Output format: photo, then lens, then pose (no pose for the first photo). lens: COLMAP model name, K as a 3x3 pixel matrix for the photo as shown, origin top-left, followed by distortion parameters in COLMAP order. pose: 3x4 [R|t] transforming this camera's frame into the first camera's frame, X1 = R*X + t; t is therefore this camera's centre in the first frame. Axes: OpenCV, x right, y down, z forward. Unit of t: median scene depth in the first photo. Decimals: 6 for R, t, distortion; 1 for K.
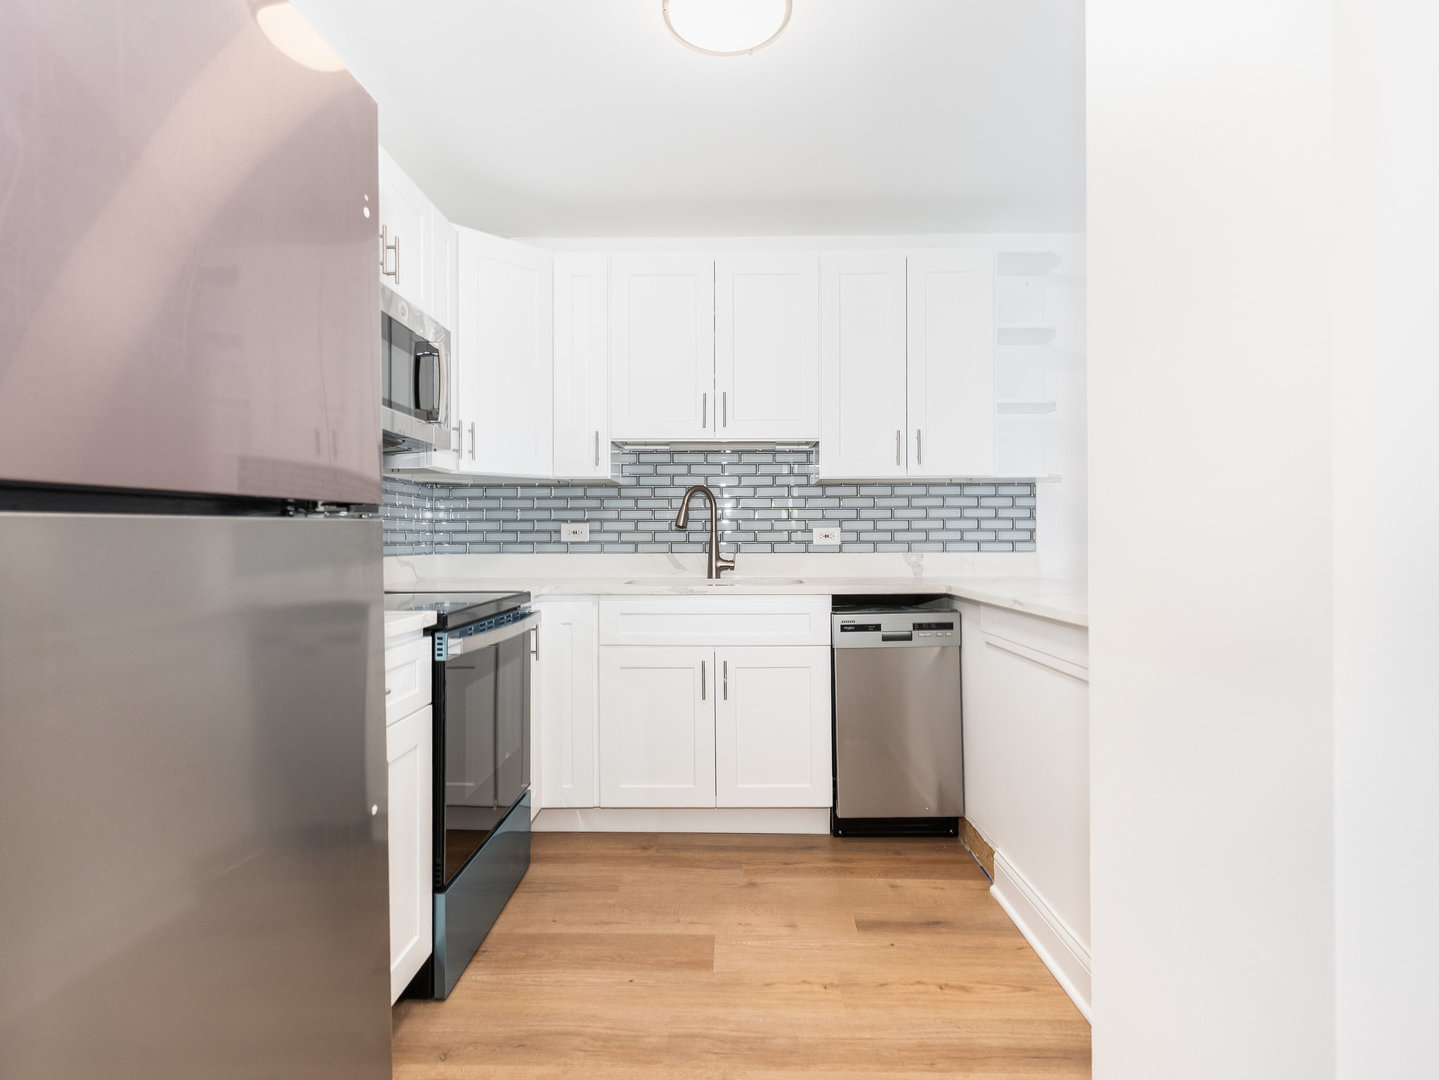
lens RADIAL K [[772.5, 0, 718.5], [0, 772.5, 532.4], [0, 0, 1]] dist [0.002410, 0.000477]
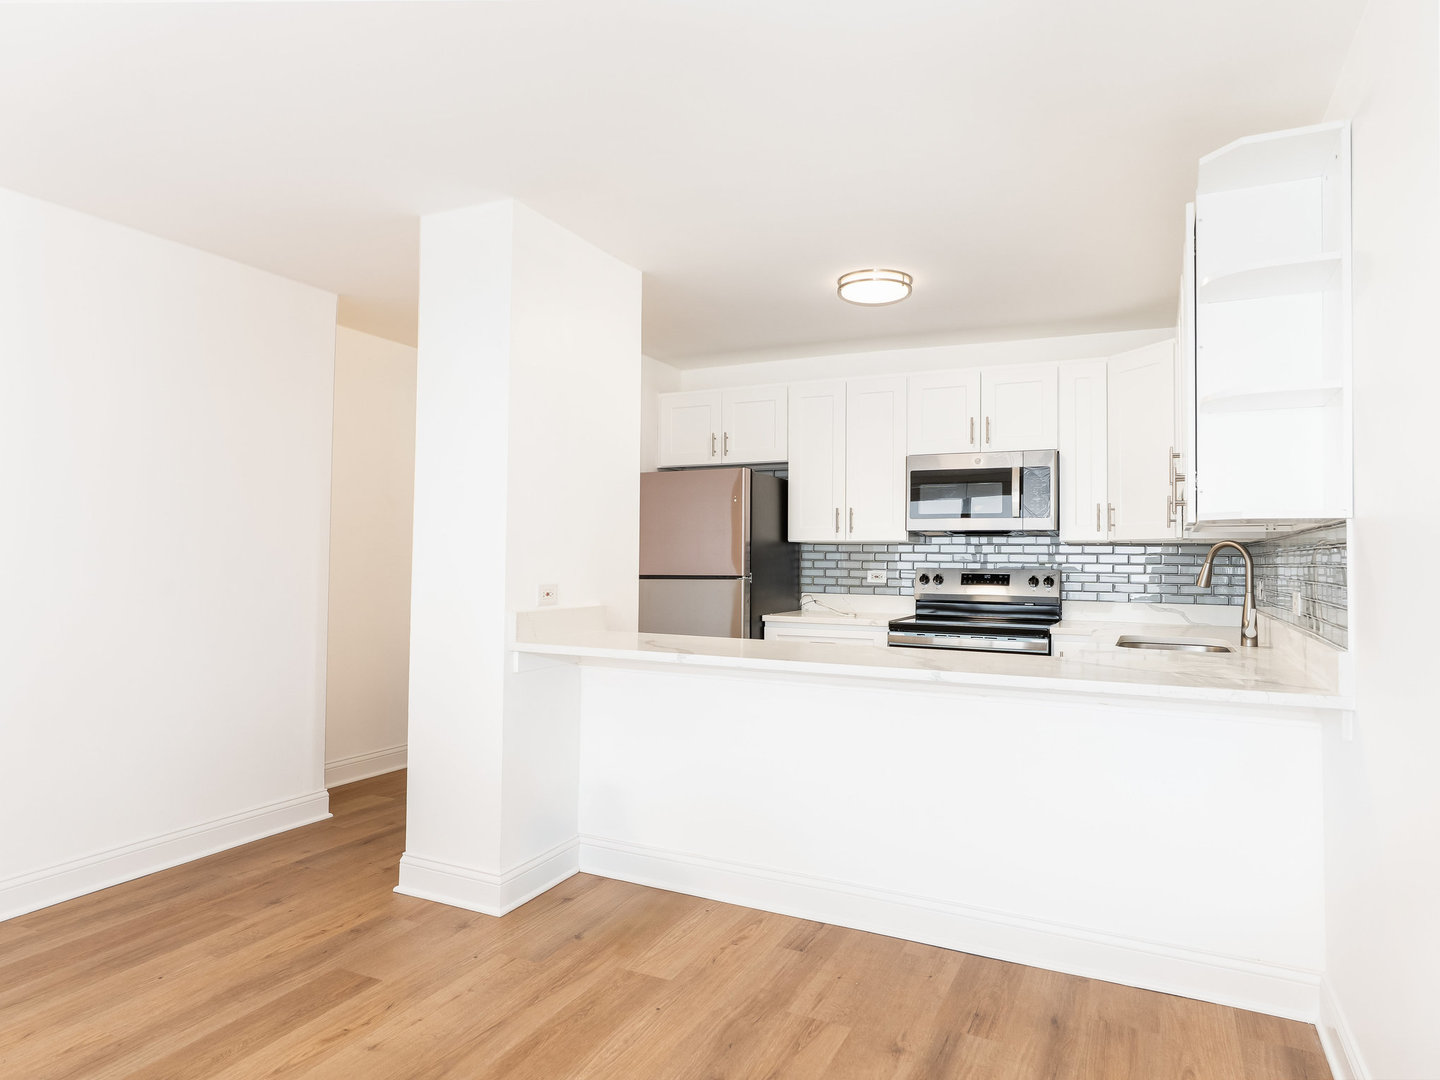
lens RADIAL K [[908.6, 0, 720.0], [0, 908.6, 540.0], [0, 0, 1]] dist [0.002830, 0.001767]
pose [[-0.406818, -0.021951, -0.913246, 1.345569], [-0.002513, 0.999734, -0.022910, -0.040444], [0.913506, -0.007025, -0.406765, 1.003437]]
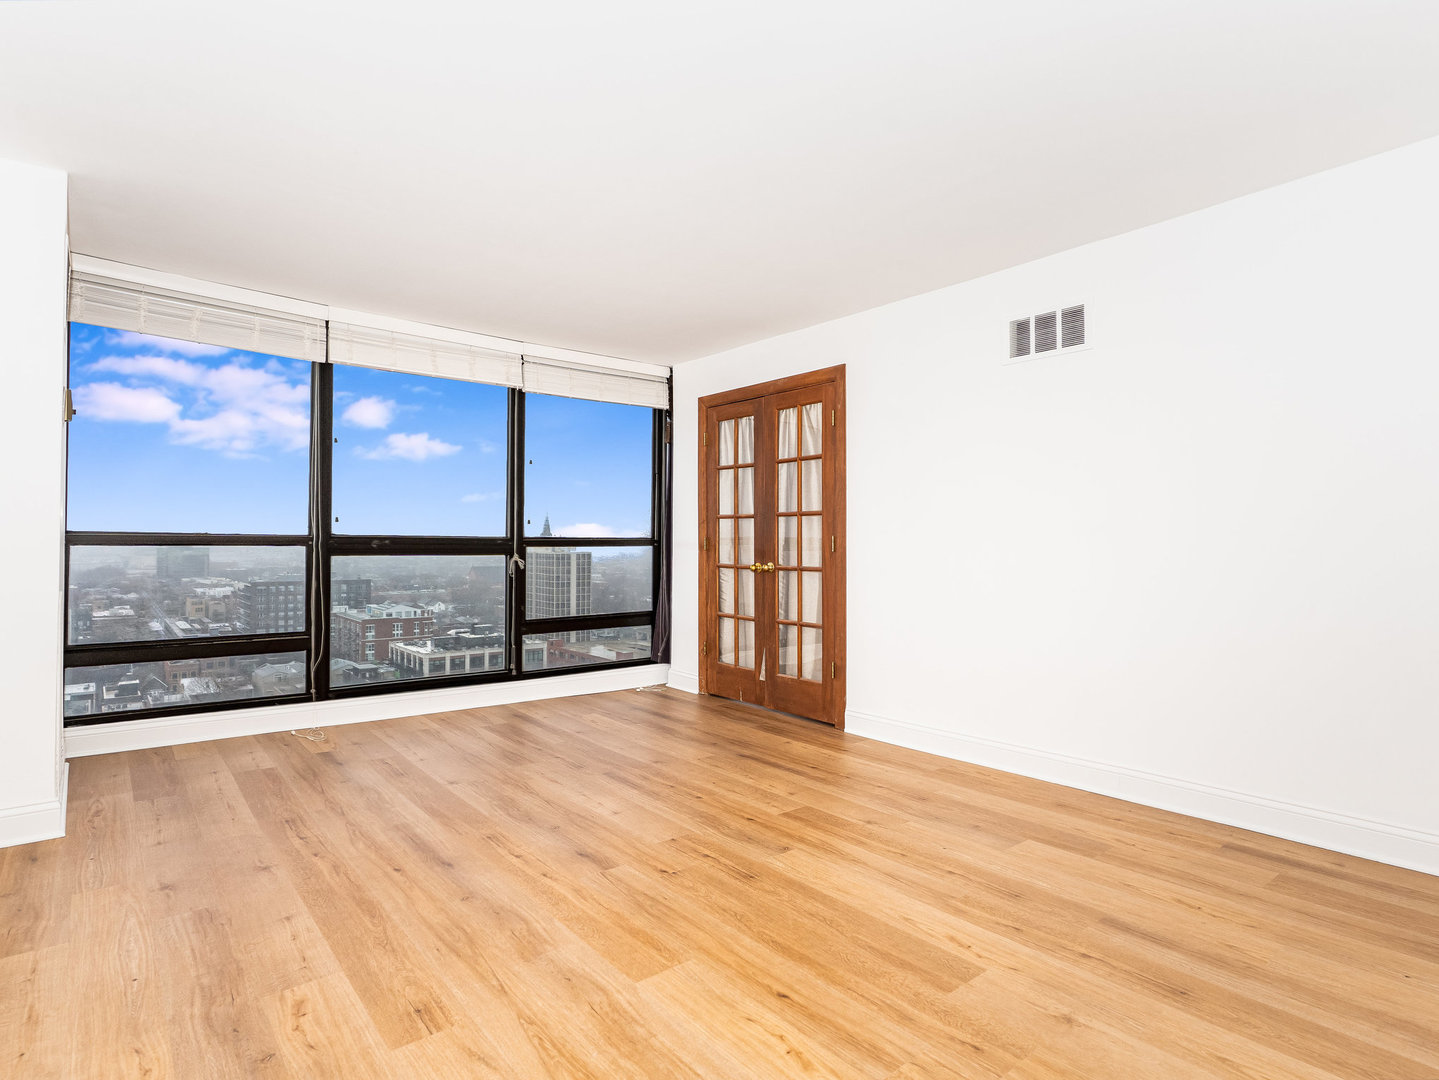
lens RADIAL K [[772.5, 0, 718.5], [0, 772.5, 532.4], [0, 0, 1]] dist [0.002410, 0.000477]
pose [[-0.650017, 0.007856, 0.759879, 0.616720], [-0.008355, 0.999812, -0.017483, 0.010498], [-0.759874, -0.017713, -0.649829, 1.011368]]
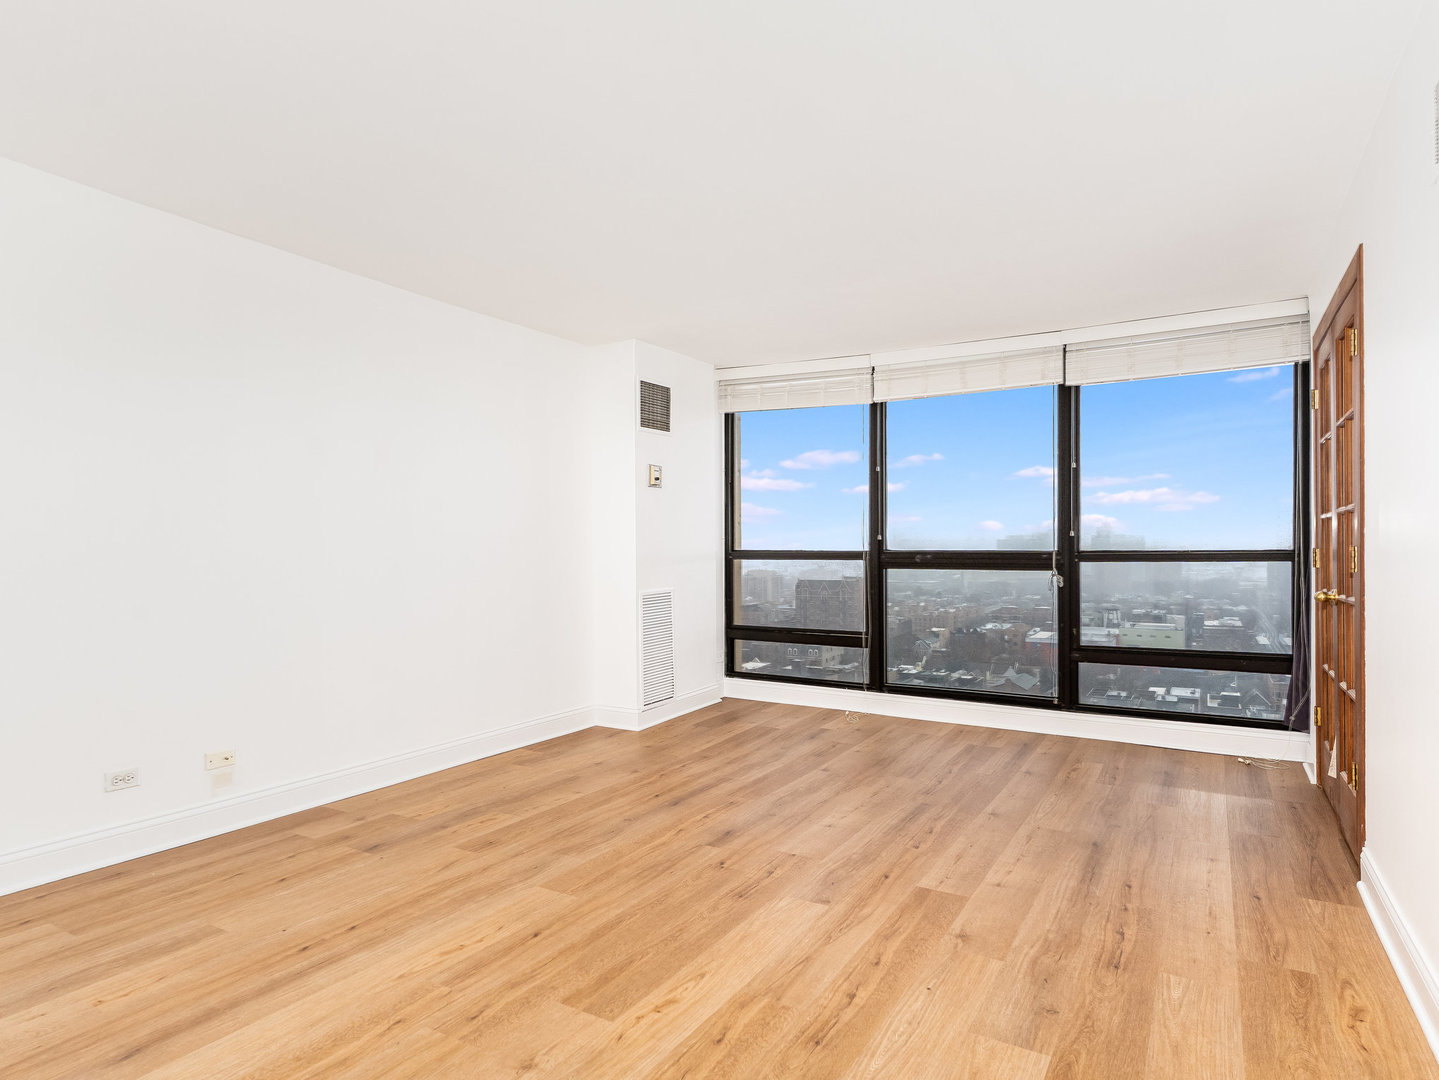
lens RADIAL K [[825.3, 0, 713.5], [0, 825.3, 554.1], [0, 0, 1]] dist [0.000830, -0.000895]
pose [[0.491838, -0.002092, 0.870684, 0.438988], [-0.003035, 0.999987, 0.004118, -0.003687], [-0.870681, -0.004668, 0.491826, -0.010685]]
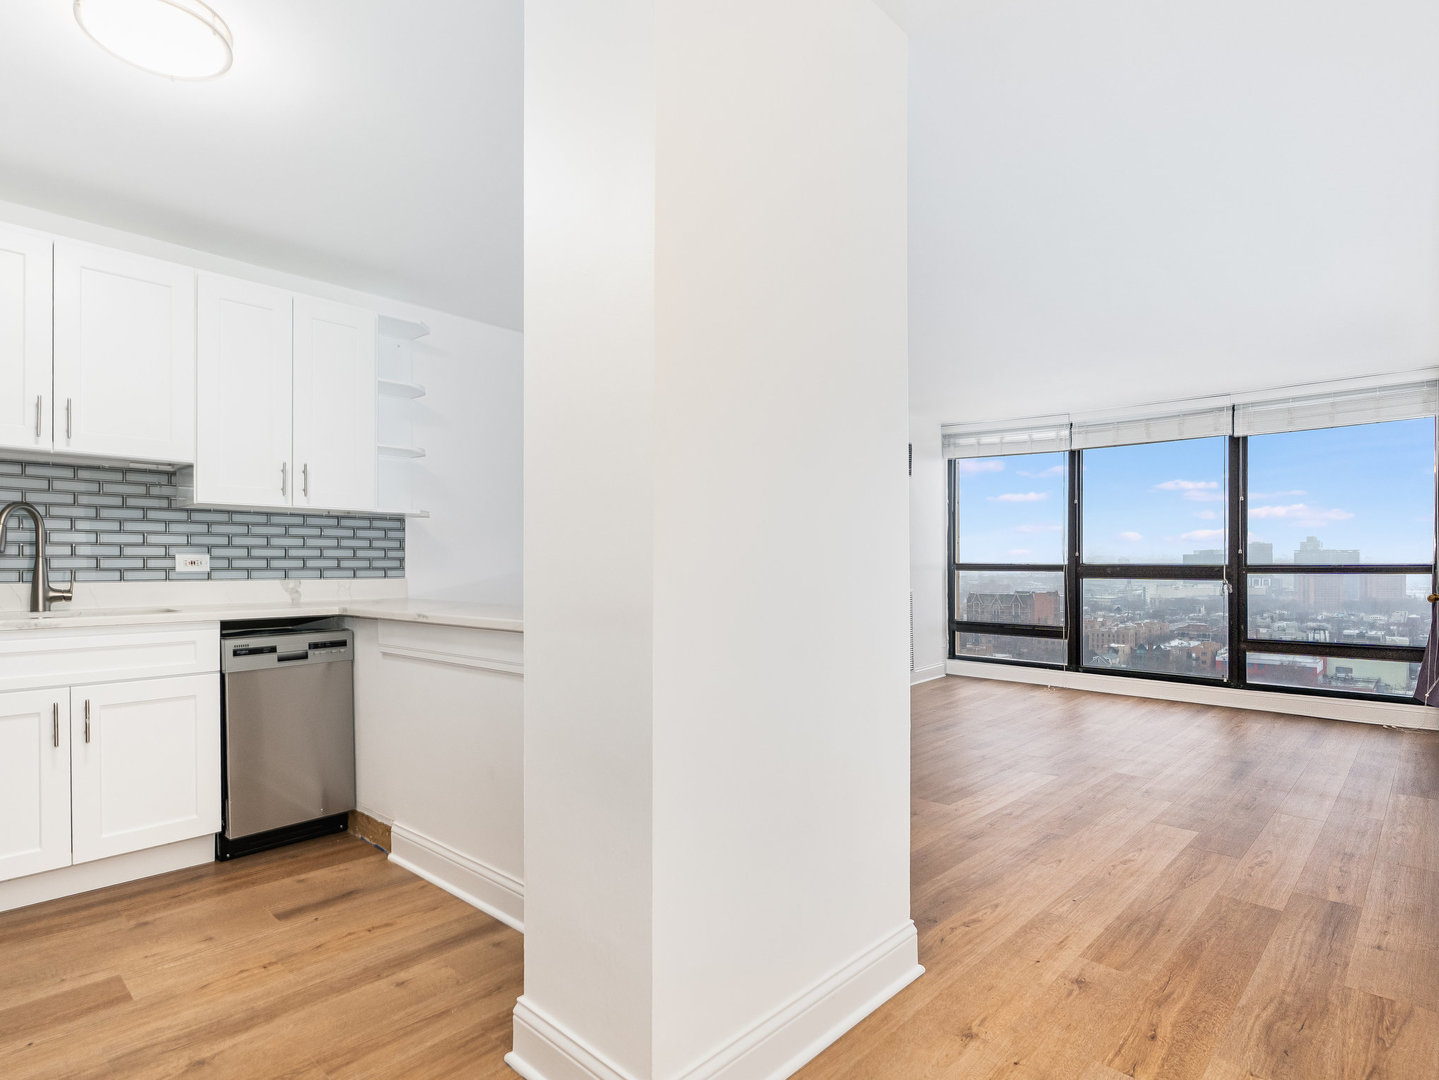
lens RADIAL K [[771.7, 0, 715.0], [0, 771.7, 565.9], [0, 0, 1]] dist [0.001592, 0.000017]
pose [[0.666122, 0.002523, 0.745838, -0.167741], [-0.006898, 0.999972, 0.002778, 0.001397], [-0.745811, -0.006995, 0.666121, -0.142023]]
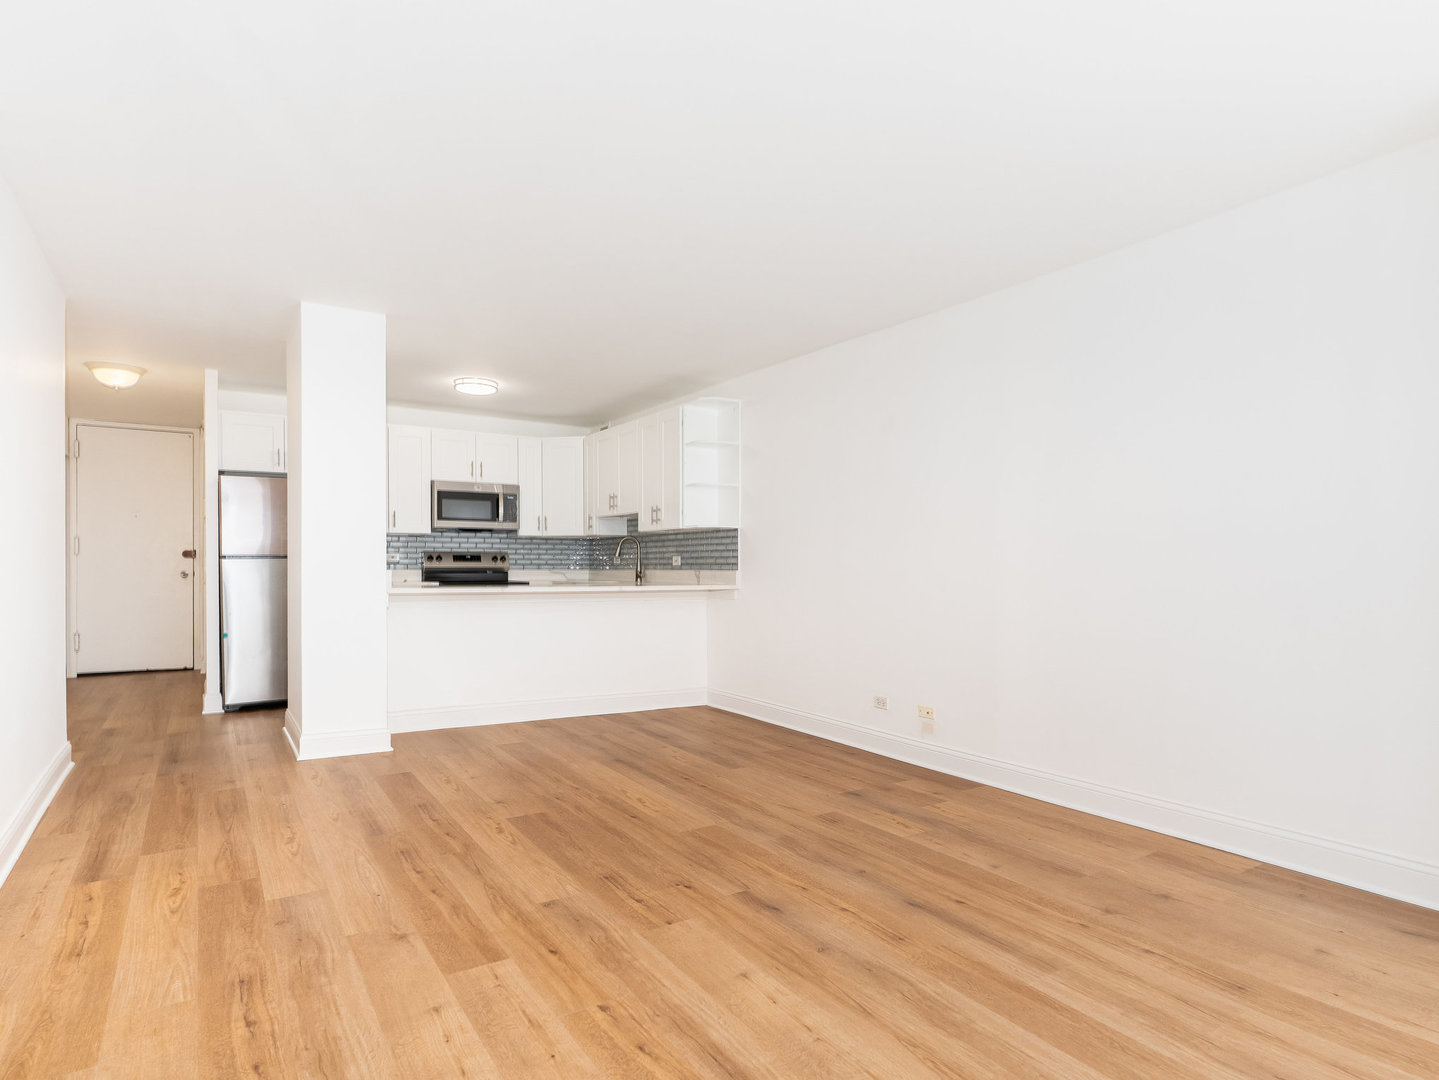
lens RADIAL K [[804.0, 0, 716.5], [0, 804.0, 573.1], [0, 0, 1]] dist [0.000827, -0.000580]
pose [[0.562514, 0.010057, -0.826726, 2.111580], [0.003535, 0.999888, 0.014569, 0.006963], [0.826780, -0.011118, 0.562416, -0.010730]]
